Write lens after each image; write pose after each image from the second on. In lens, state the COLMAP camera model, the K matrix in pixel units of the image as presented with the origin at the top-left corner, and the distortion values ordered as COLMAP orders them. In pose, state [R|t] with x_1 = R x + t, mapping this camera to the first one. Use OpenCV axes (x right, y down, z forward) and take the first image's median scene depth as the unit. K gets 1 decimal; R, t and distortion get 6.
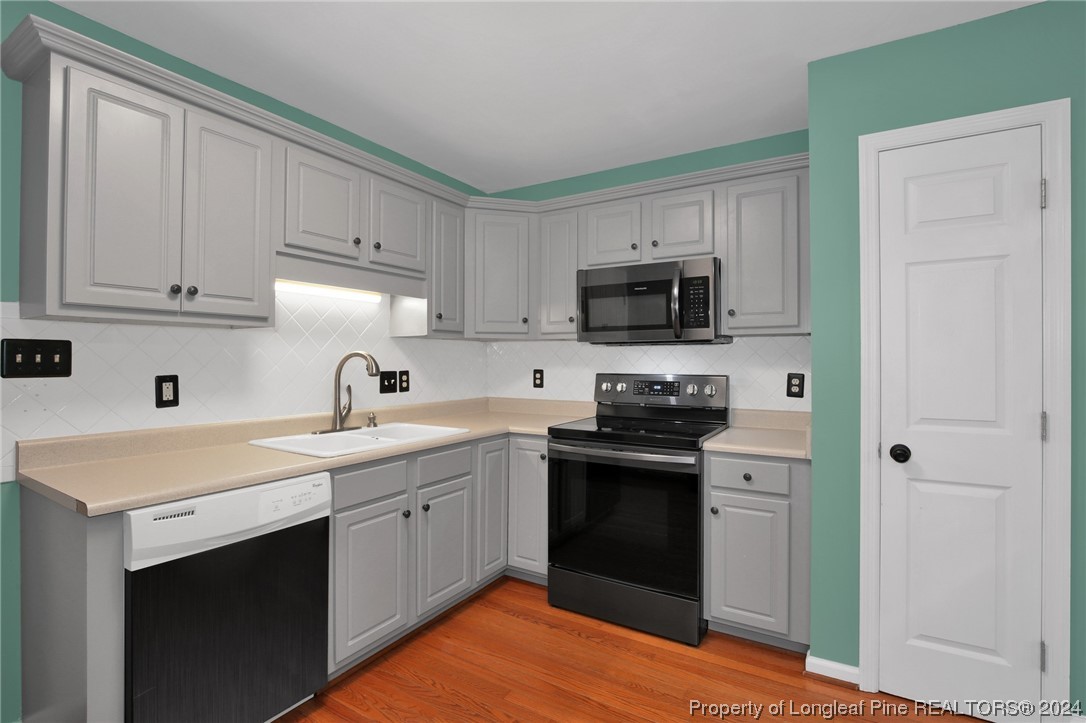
lens RADIAL K [[507.0, 0, 543.4], [0, 507.0, 357.4], [0, 0, 1]] dist [-0.030878, 0.000939]
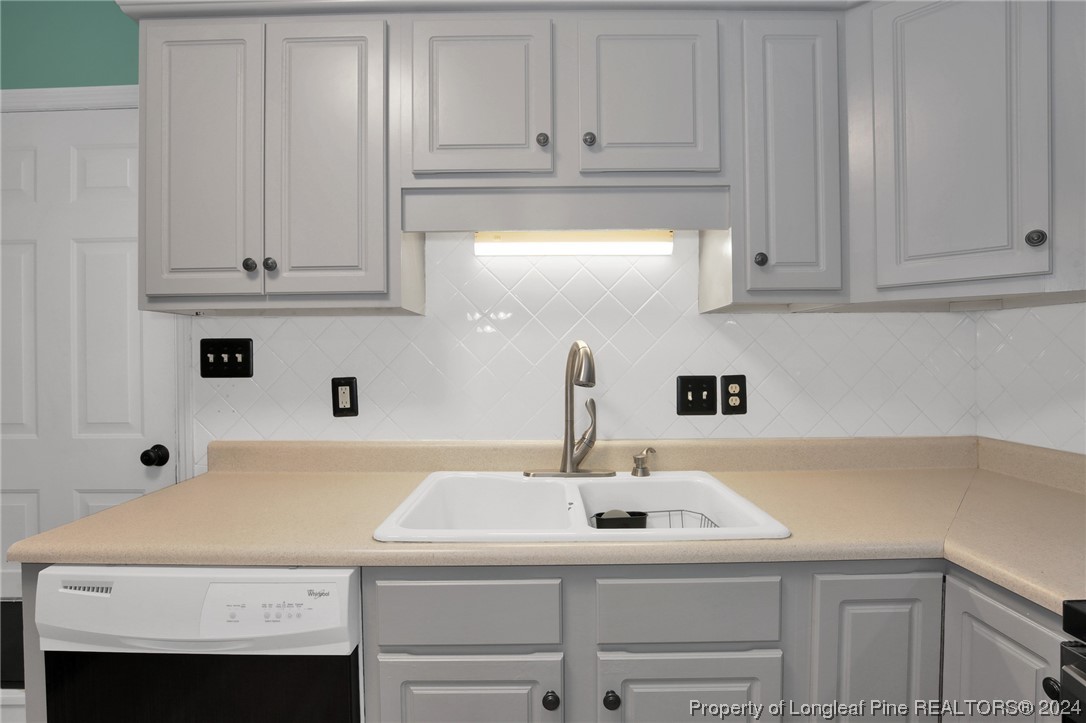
lens RADIAL K [[507.0, 0, 543.4], [0, 507.0, 357.4], [0, 0, 1]] dist [-0.030878, 0.000939]
pose [[0.523045, -0.004875, -0.852291, 0.094123], [0.012787, 0.999916, 0.002127, 0.004751], [0.852209, -0.012011, 0.523063, 0.689698]]
